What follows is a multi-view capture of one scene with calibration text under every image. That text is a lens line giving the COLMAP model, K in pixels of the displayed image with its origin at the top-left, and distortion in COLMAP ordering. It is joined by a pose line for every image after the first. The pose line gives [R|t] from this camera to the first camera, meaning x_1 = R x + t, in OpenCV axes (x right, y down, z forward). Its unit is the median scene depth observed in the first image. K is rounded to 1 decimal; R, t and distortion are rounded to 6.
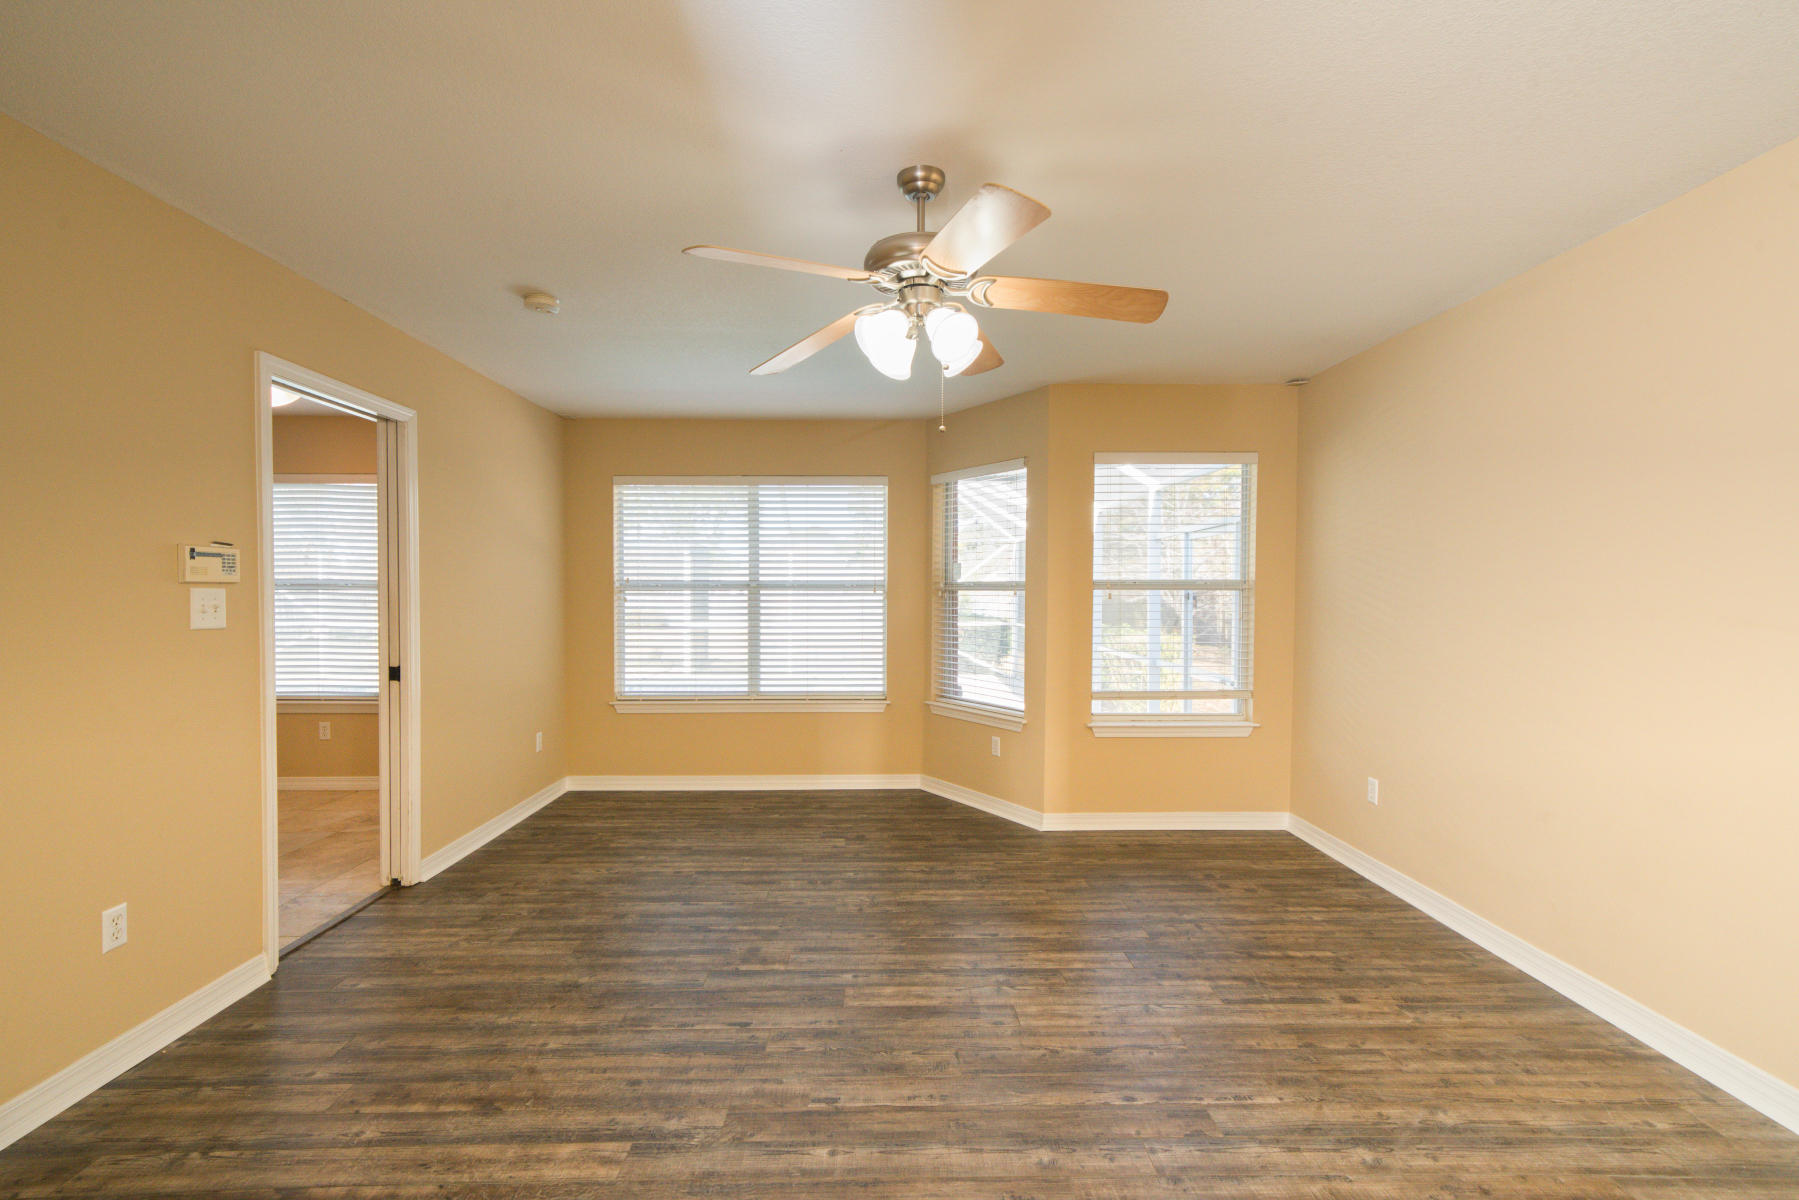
lens RADIAL K [[837.7, 0, 876.4], [0, 837.7, 605.1], [0, 0, 1]] dist [0.014051, 0.001192]
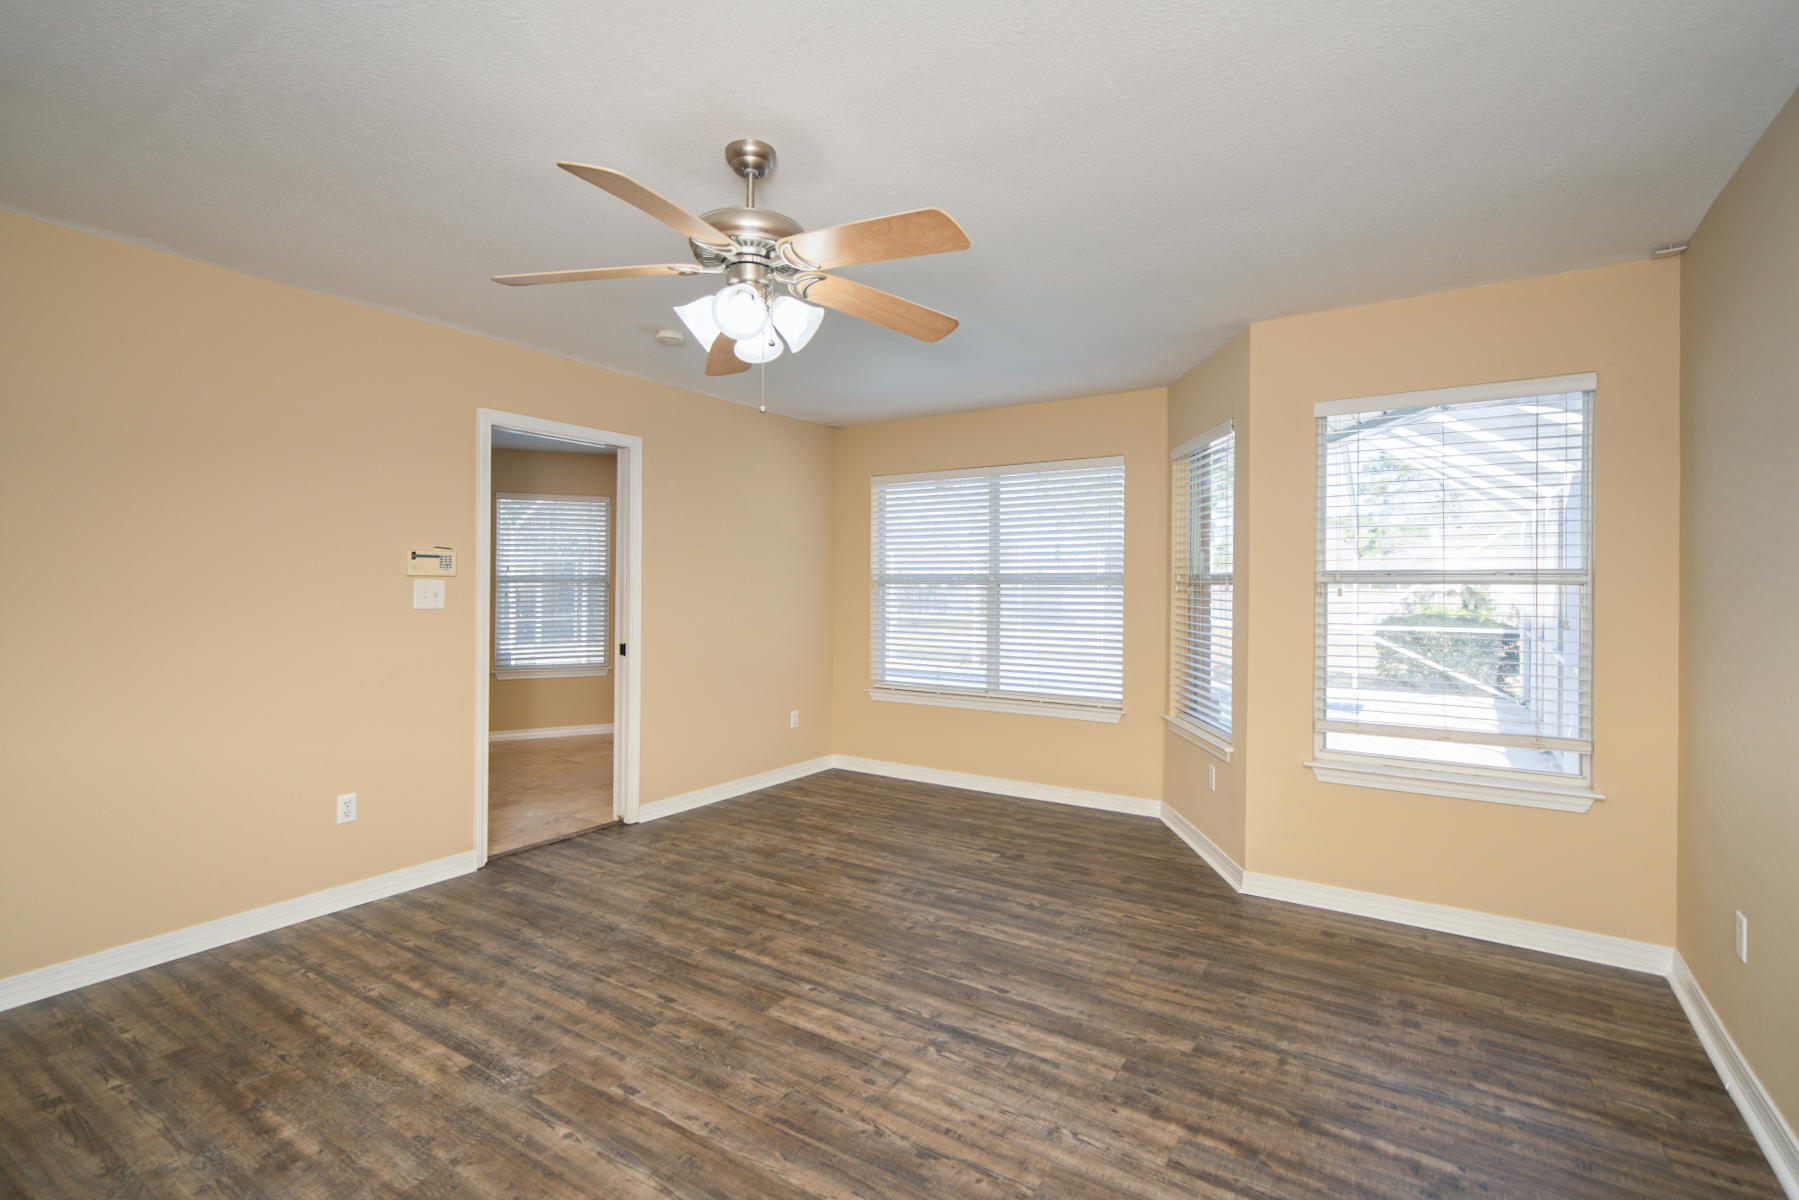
lens RADIAL K [[837.7, 0, 872.9], [0, 837.7, 583.3], [0, 0, 1]] dist [0.014051, 0.001192]
pose [[0.823736, 0.000784, -0.566974, 0.541788], [-0.013496, 0.999743, -0.018226, 0.000863], [0.566814, 0.022665, 0.823534, 0.235989]]
